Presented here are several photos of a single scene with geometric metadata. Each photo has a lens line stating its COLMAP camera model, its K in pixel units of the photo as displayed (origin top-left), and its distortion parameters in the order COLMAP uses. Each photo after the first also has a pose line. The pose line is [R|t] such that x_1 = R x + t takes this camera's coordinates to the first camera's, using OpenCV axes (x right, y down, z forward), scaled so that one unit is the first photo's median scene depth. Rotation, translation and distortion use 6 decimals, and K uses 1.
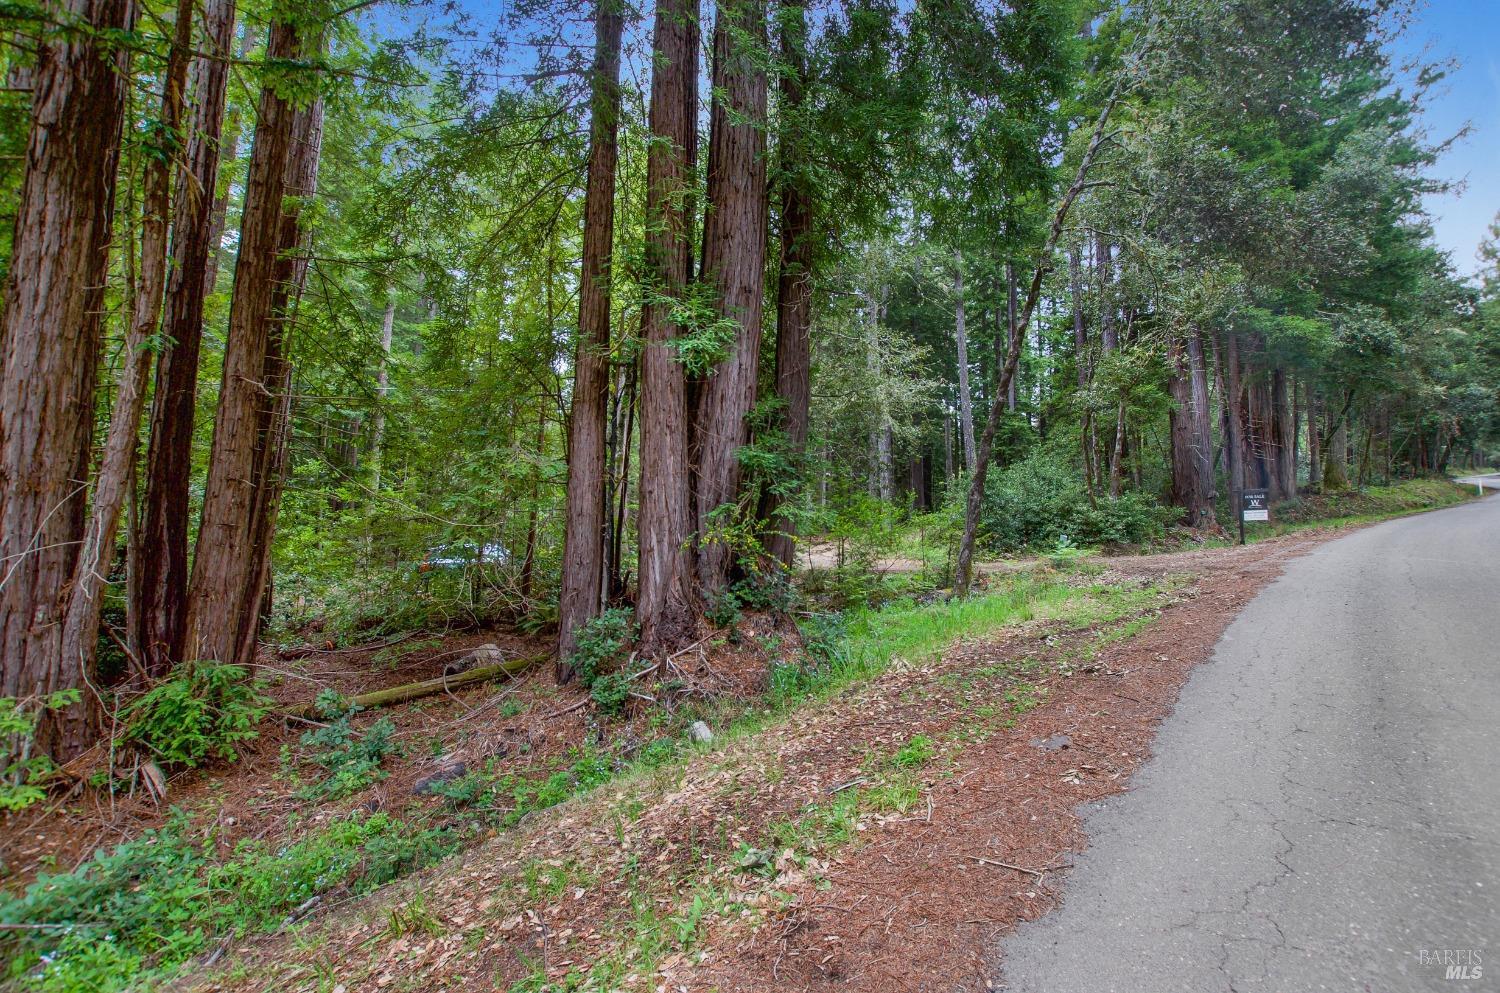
lens RADIAL K [[660.4, 0, 745.3], [0, 660.4, 497.8], [0, 0, 1]] dist [-0.038585, 0.007208]
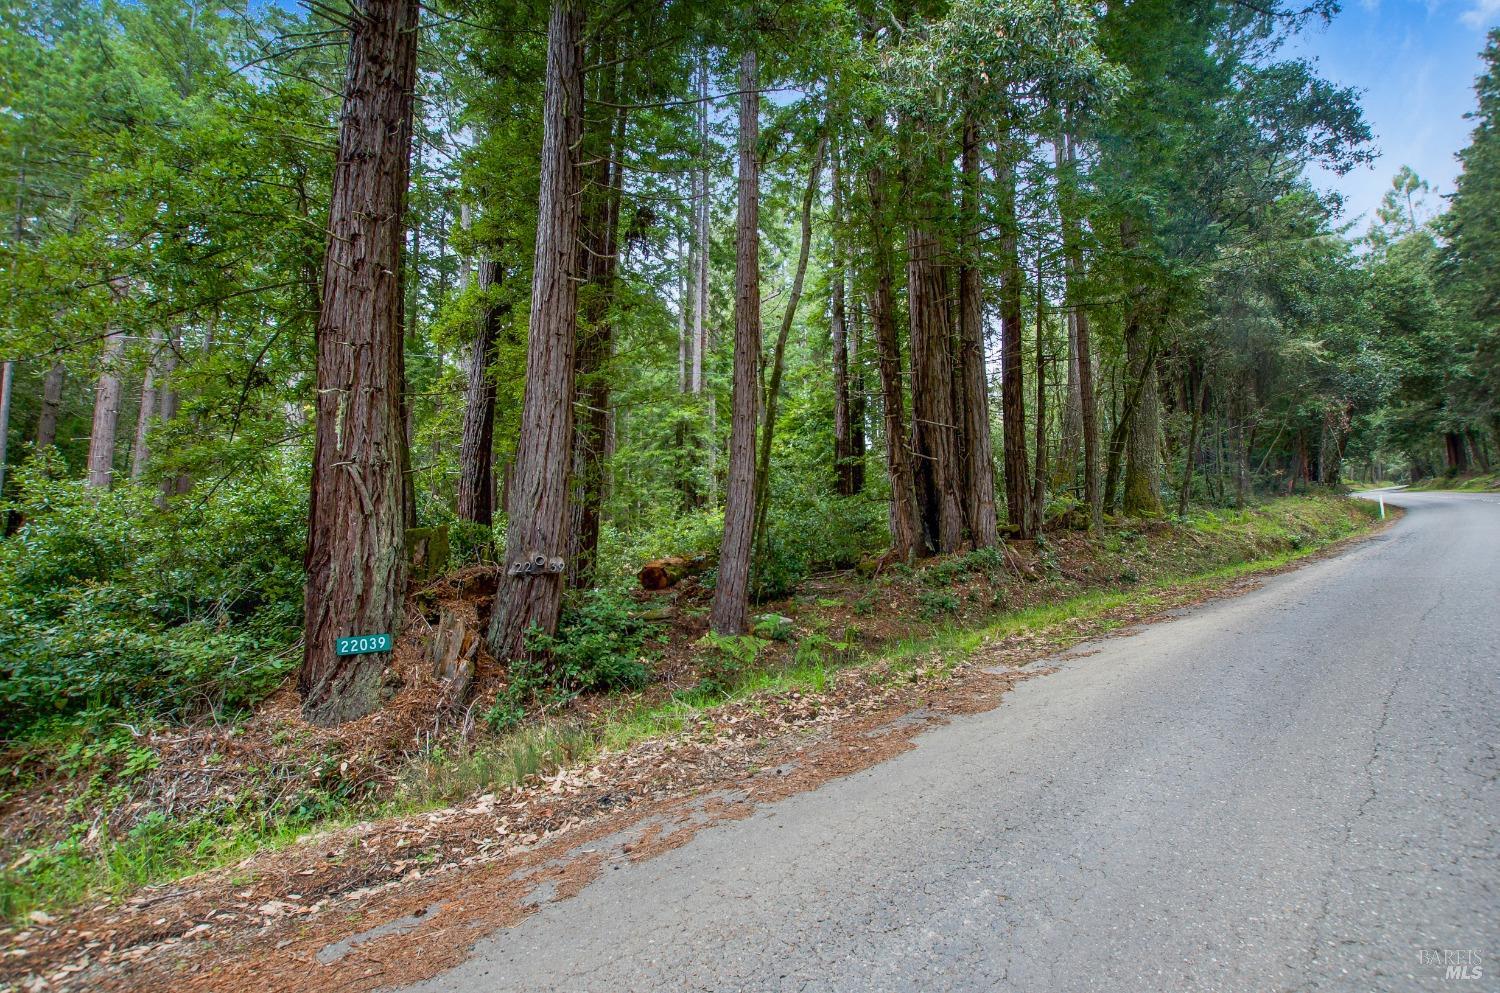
lens RADIAL K [[660.4, 0, 745.3], [0, 660.4, 497.8], [0, 0, 1]] dist [-0.038585, 0.007208]
pose [[0.996920, -0.009273, 0.077880, 0.468177], [0.011838, 0.999400, -0.032542, -0.013531], [-0.077532, 0.033364, 0.996431, 0.410308]]
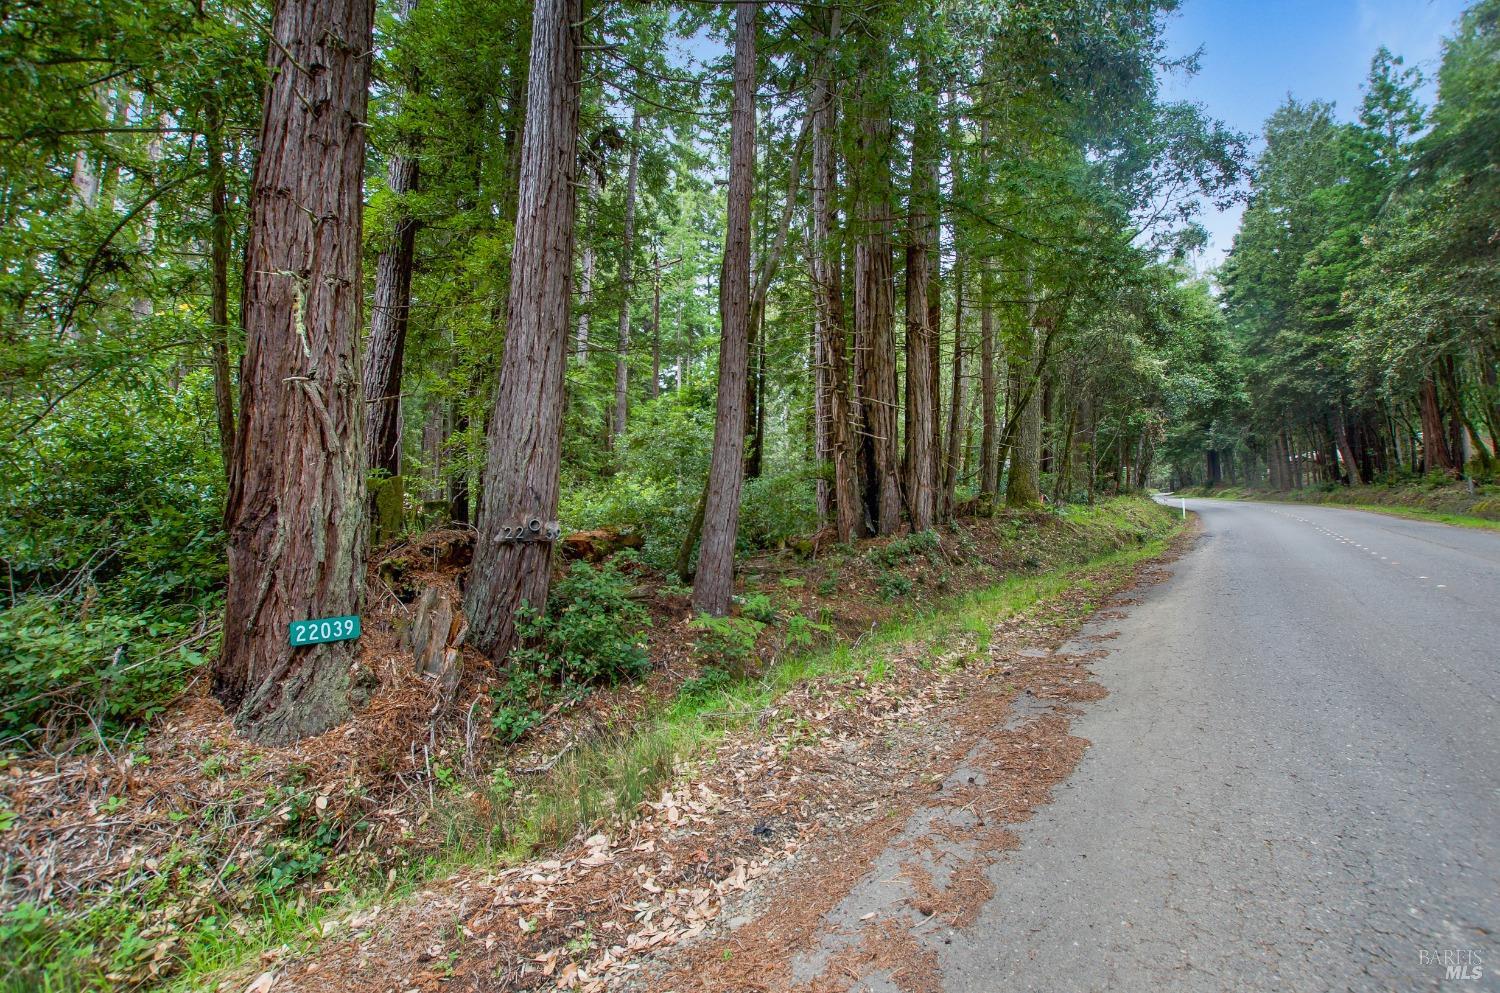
lens RADIAL K [[660.4, 0, 745.3], [0, 660.4, 497.8], [0, 0, 1]] dist [-0.038585, 0.007208]
pose [[0.950086, 0.031003, 0.310444, 0.427072], [-0.030434, 0.999514, -0.006676, -0.009514], [-0.310500, -0.003105, 0.950568, 0.440581]]
